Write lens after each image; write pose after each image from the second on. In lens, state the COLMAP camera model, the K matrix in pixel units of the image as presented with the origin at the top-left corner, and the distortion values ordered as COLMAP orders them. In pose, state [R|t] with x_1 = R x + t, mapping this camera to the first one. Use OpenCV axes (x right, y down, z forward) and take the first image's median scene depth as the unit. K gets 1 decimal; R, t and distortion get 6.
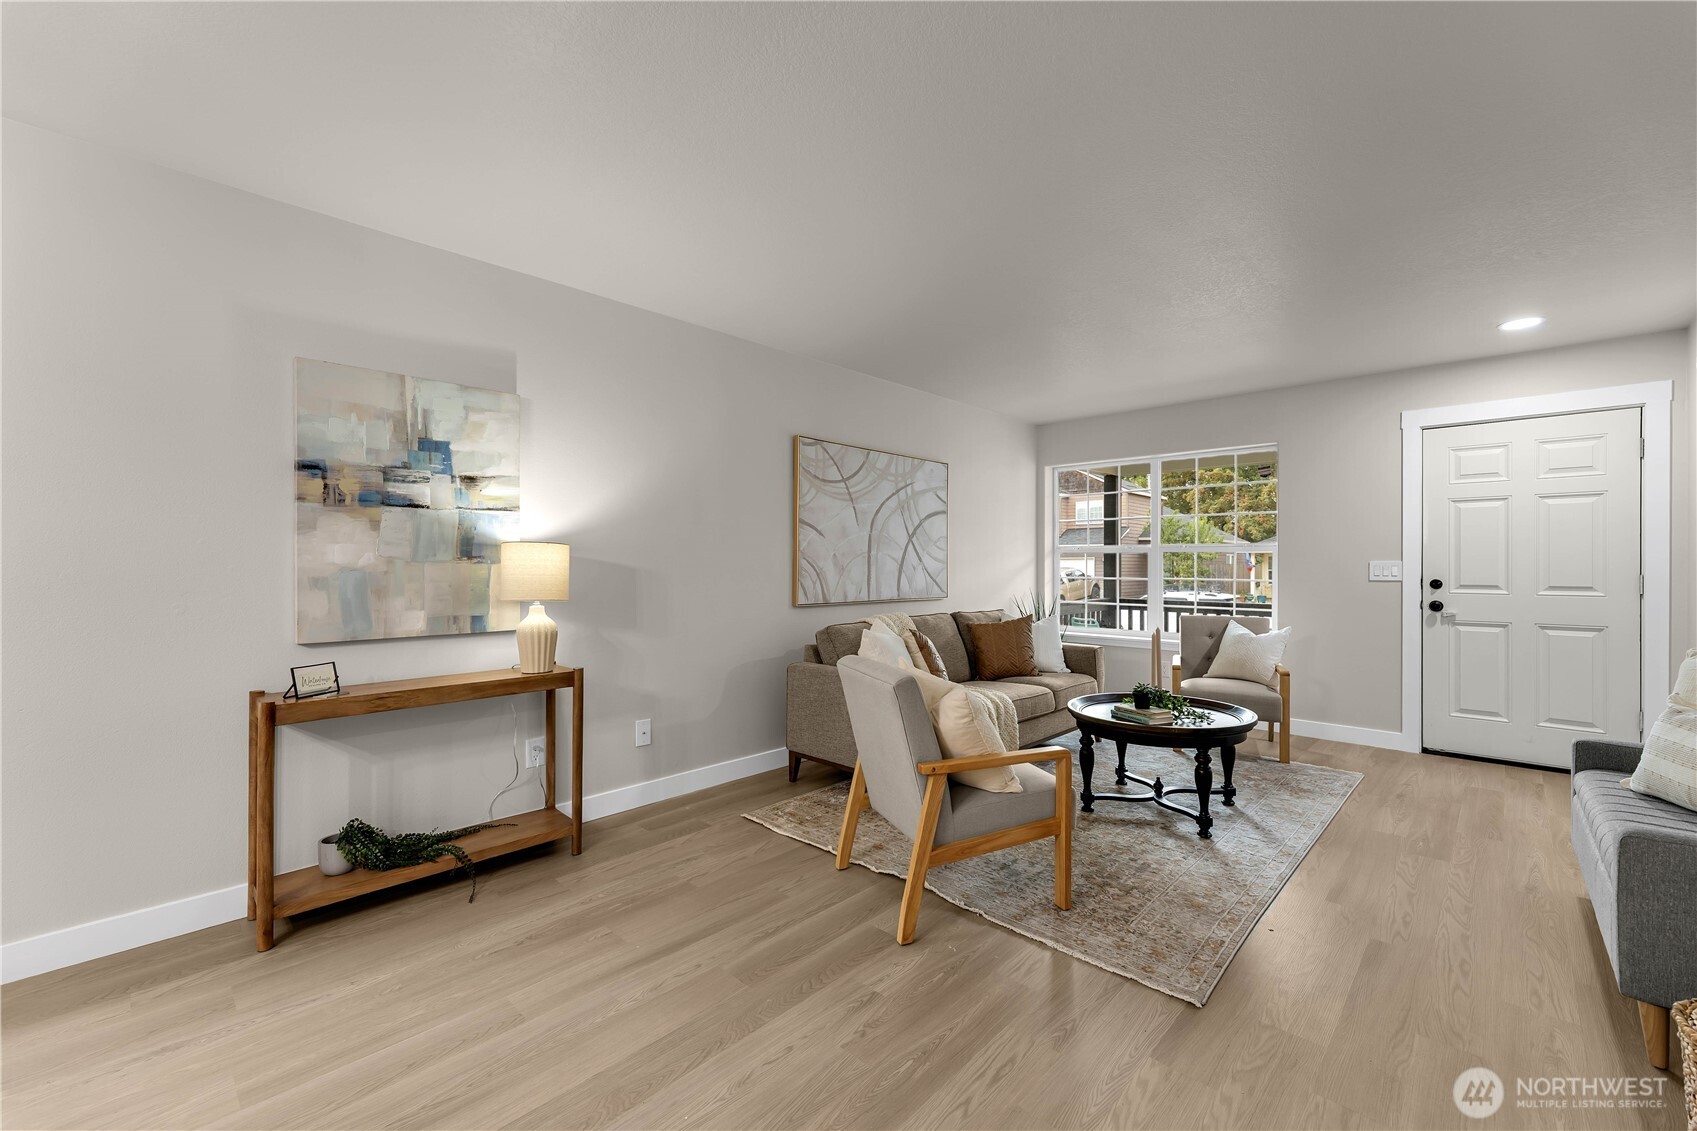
lens RADIAL K [[698.1, 0, 838.6], [0, 698.1, 565.4], [0, 0, 1]] dist [0.006656, 0.000228]
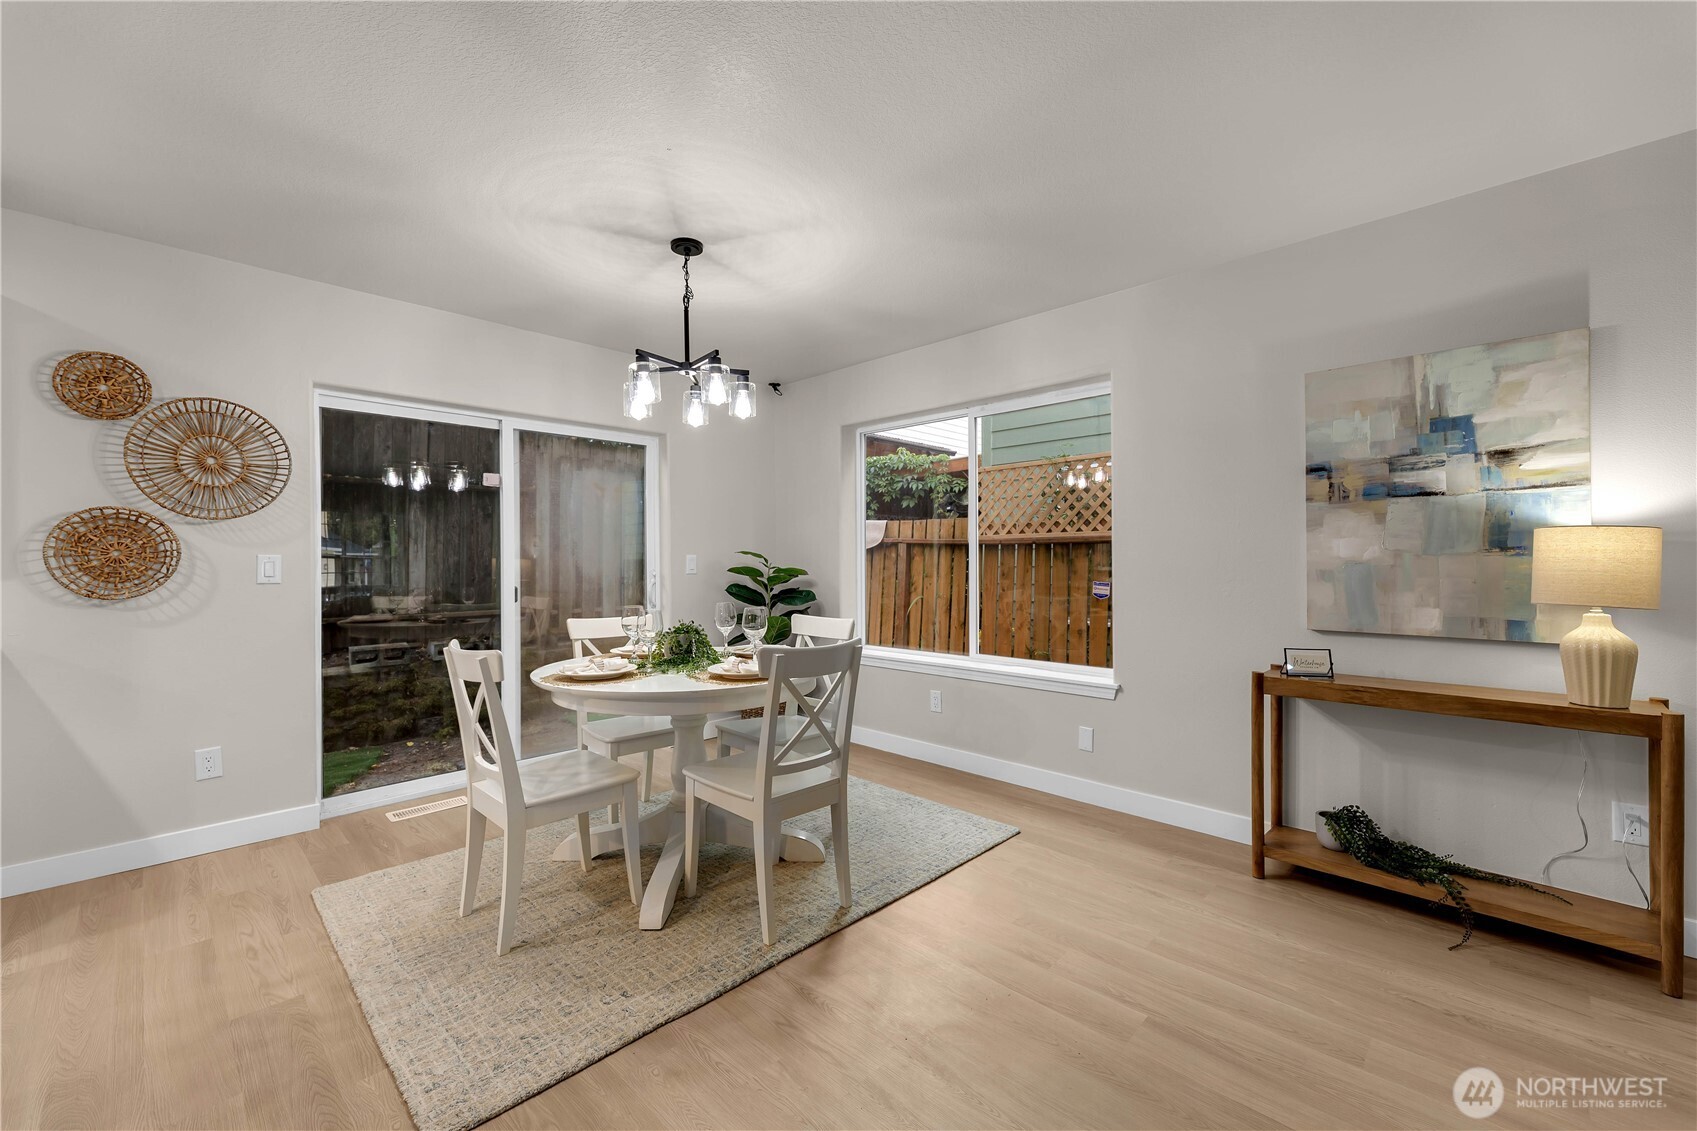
lens RADIAL K [[698.1, 0, 847.0], [0, 698.1, 553.2], [0, 0, 1]] dist [0.006656, 0.000228]
pose [[-0.013056, -0.012864, -0.999832, 0.311661], [0.002404, 0.999914, -0.012897, 0.003081], [0.999912, -0.002572, -0.013024, 0.239754]]
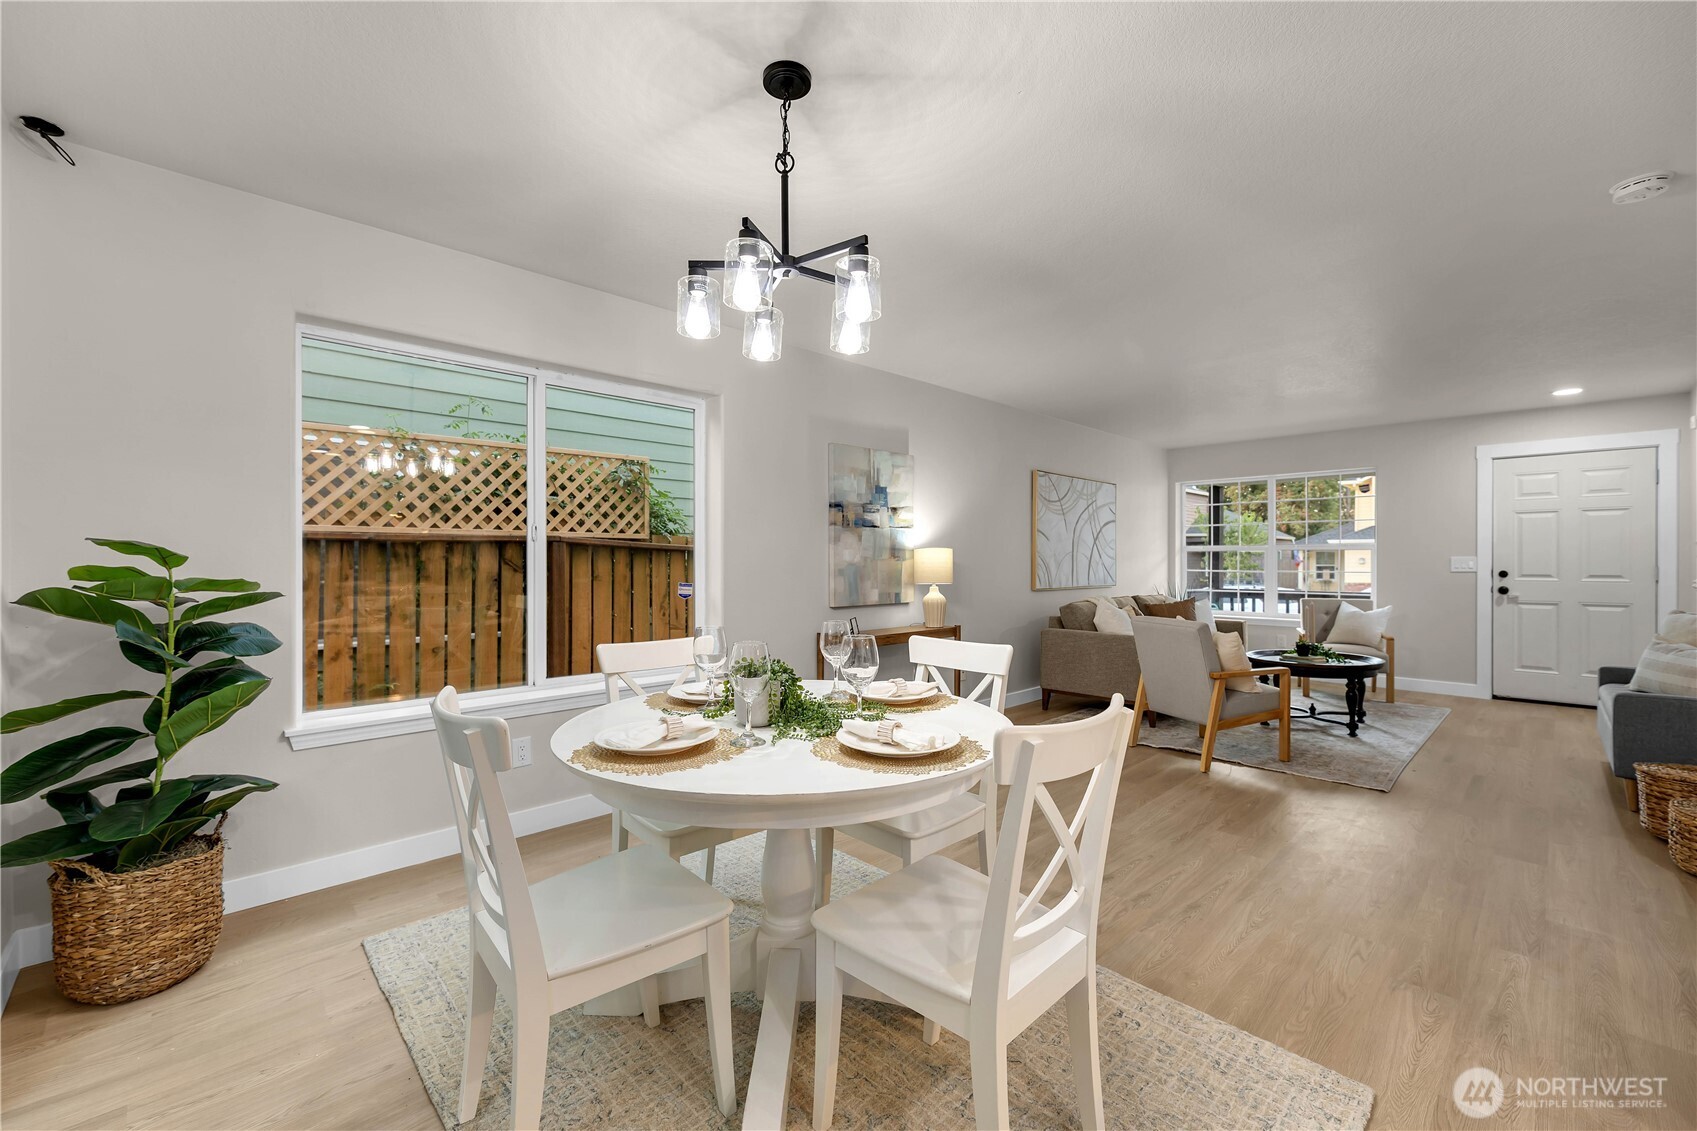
lens RADIAL K [[698.1, 0, 837.0], [0, 698.1, 562.6], [0, 0, 1]] dist [0.006656, 0.000228]
pose [[0.999196, -0.002463, -0.040026, -0.601583], [0.002533, 0.999995, 0.001698, -0.001854], [0.040022, -0.001798, 0.999197, -0.644917]]
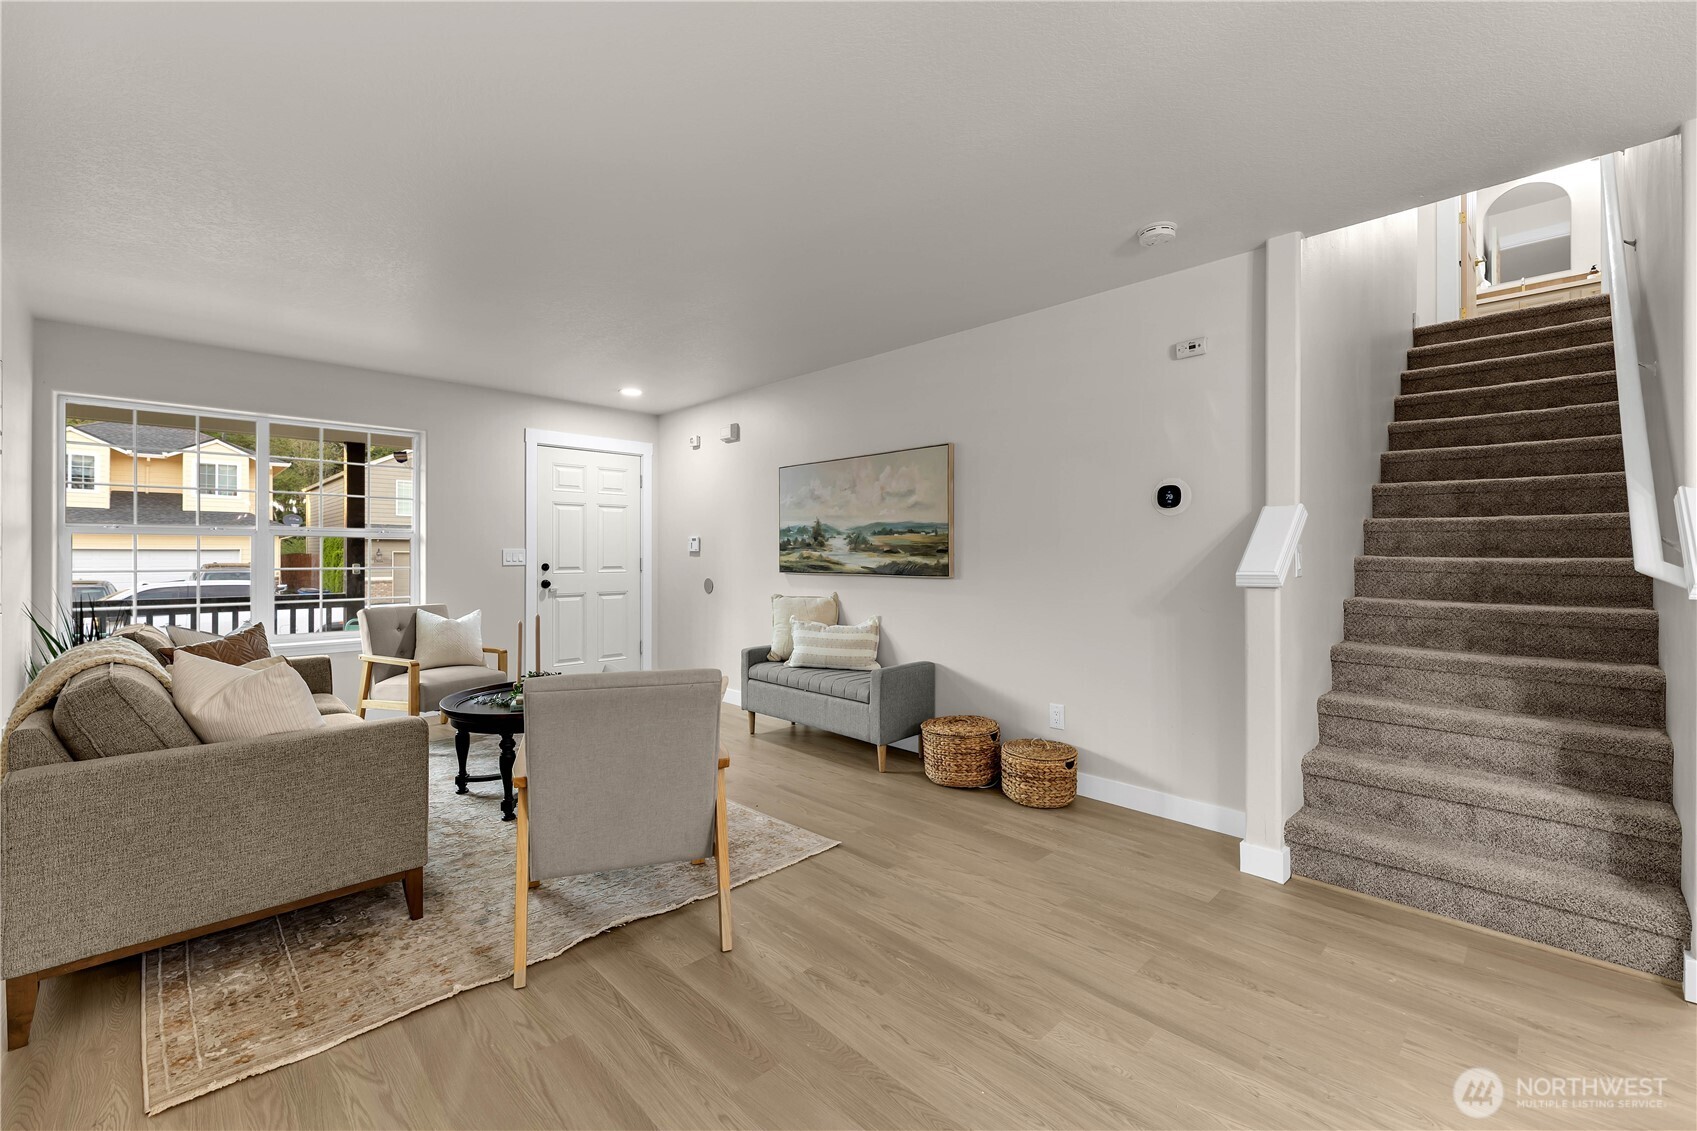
lens RADIAL K [[698.1, 0, 861.3], [0, 698.1, 553.7], [0, 0, 1]] dist [0.006656, 0.000228]
pose [[0.022644, -0.002675, 0.999740, -0.663245], [-0.000042, 0.999996, 0.002677, -0.001849], [-0.999744, -0.000103, 0.022644, 0.615530]]
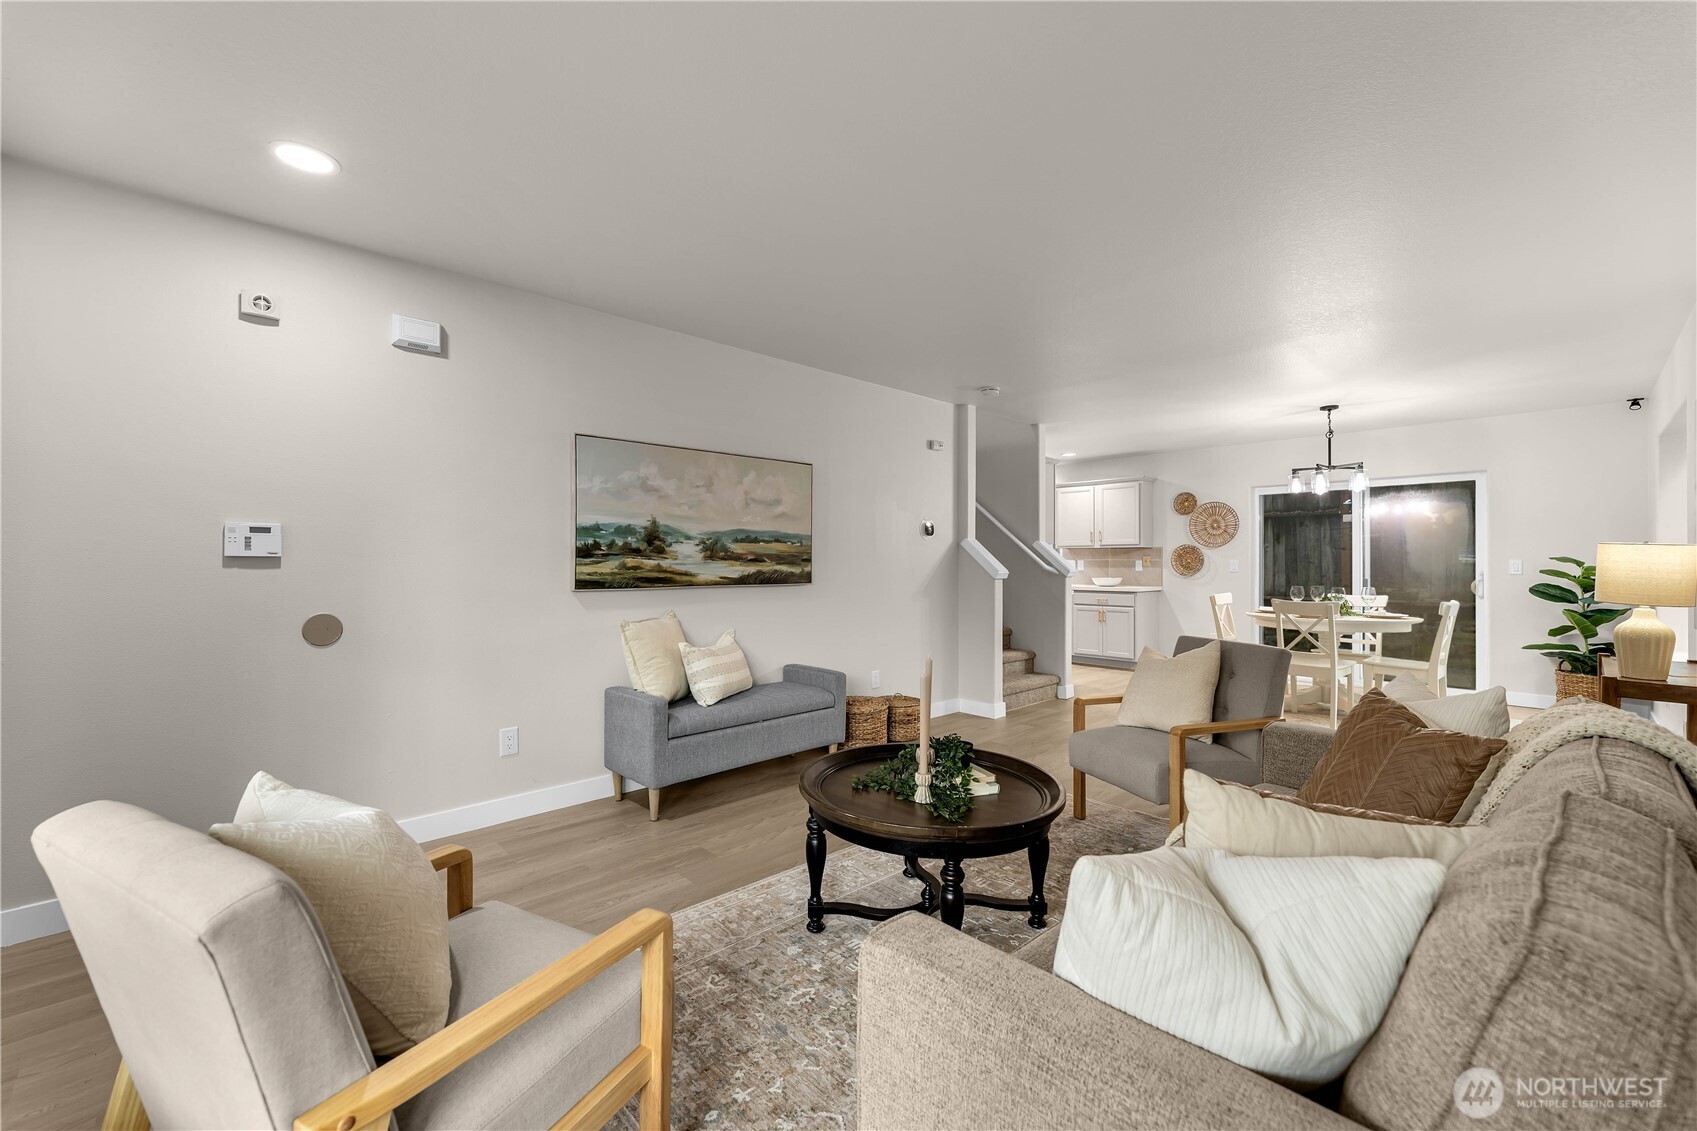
lens RADIAL K [[685.4, 0, 840.5], [0, 685.4, 555.4], [0, 0, 1]] dist [-0.010412, -0.000081]
pose [[-0.999038, -0.005532, 0.043499, 0.628872], [-0.005887, 0.999950, -0.008048, -0.002150], [-0.043453, -0.008296, -0.999021, 2.027714]]
